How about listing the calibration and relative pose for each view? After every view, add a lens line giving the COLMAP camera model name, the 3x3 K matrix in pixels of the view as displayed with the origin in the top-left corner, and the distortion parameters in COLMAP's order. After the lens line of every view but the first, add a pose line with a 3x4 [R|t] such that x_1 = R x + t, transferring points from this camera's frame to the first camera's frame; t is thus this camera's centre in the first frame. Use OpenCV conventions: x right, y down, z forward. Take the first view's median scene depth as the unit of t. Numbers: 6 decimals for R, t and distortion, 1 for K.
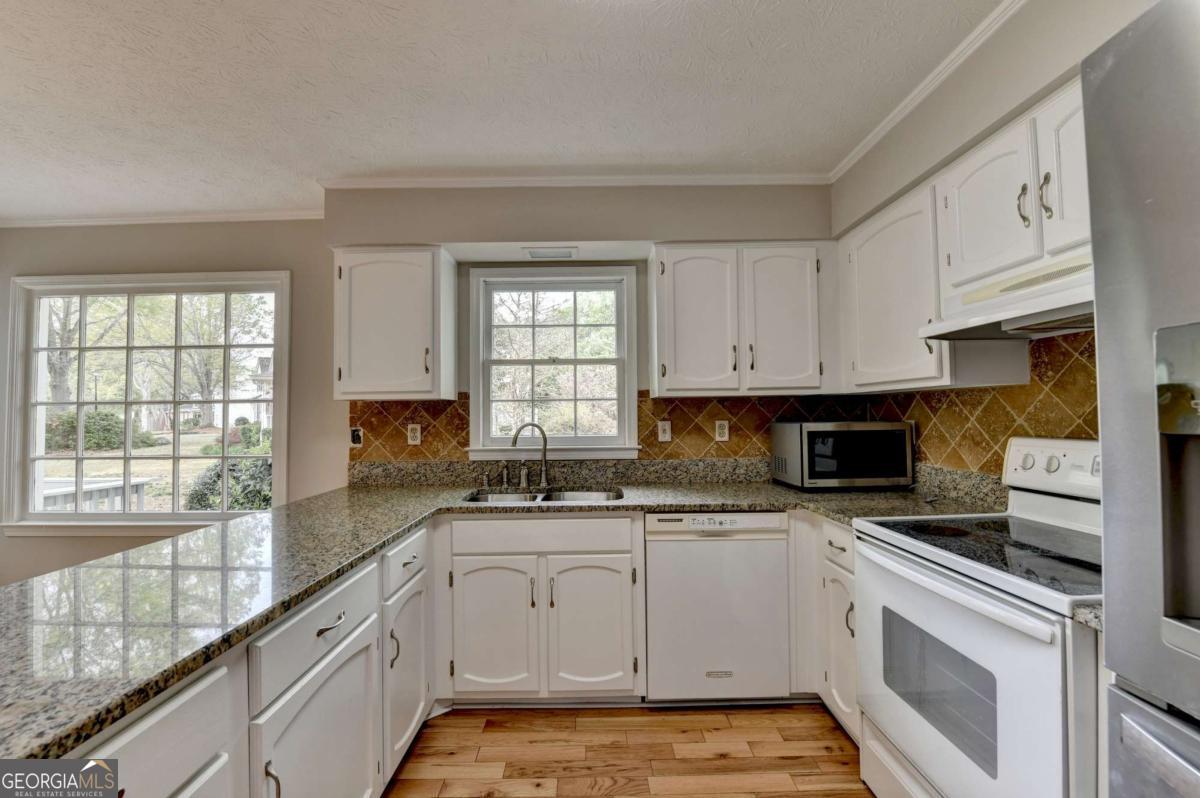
lens RADIAL K [[487.9, 0, 594.5], [0, 487.9, 399.3], [0, 0, 1]] dist [0.000062, 0.000002]
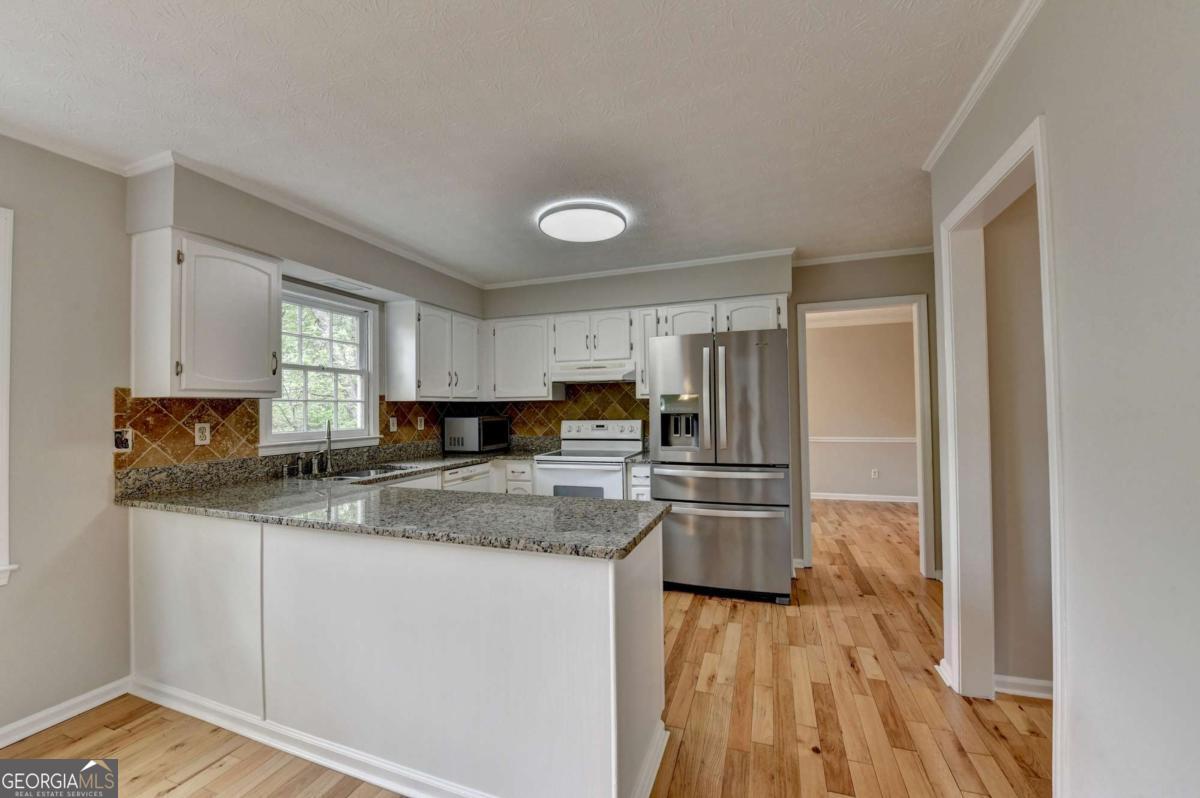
lens RADIAL K [[487.9, 0, 594.5], [0, 487.9, 399.3], [0, 0, 1]] dist [0.000062, 0.000002]
pose [[0.340640, 0.025249, 0.939855, -1.007054], [-0.020323, 0.999603, -0.019489, 0.007264], [-0.939974, -0.012463, 0.341018, -0.043698]]
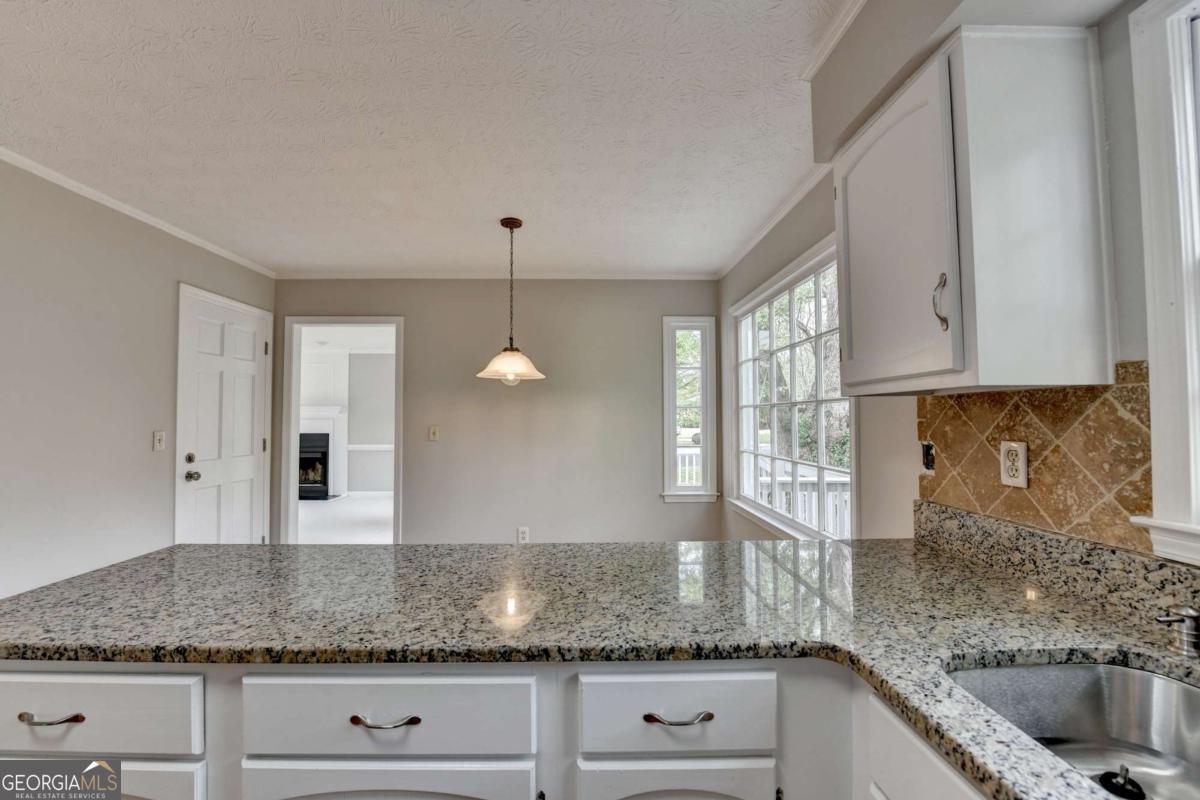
lens RADIAL K [[481.4, 0, 586.3], [0, 481.4, 399.7], [0, 0, 1]] dist [-0.020266, -0.000132]
pose [[0.008185, -0.024463, -0.999667, 0.075917], [0.034165, 0.999124, -0.024170, 0.008567], [0.999383, -0.033956, 0.009014, 0.595782]]
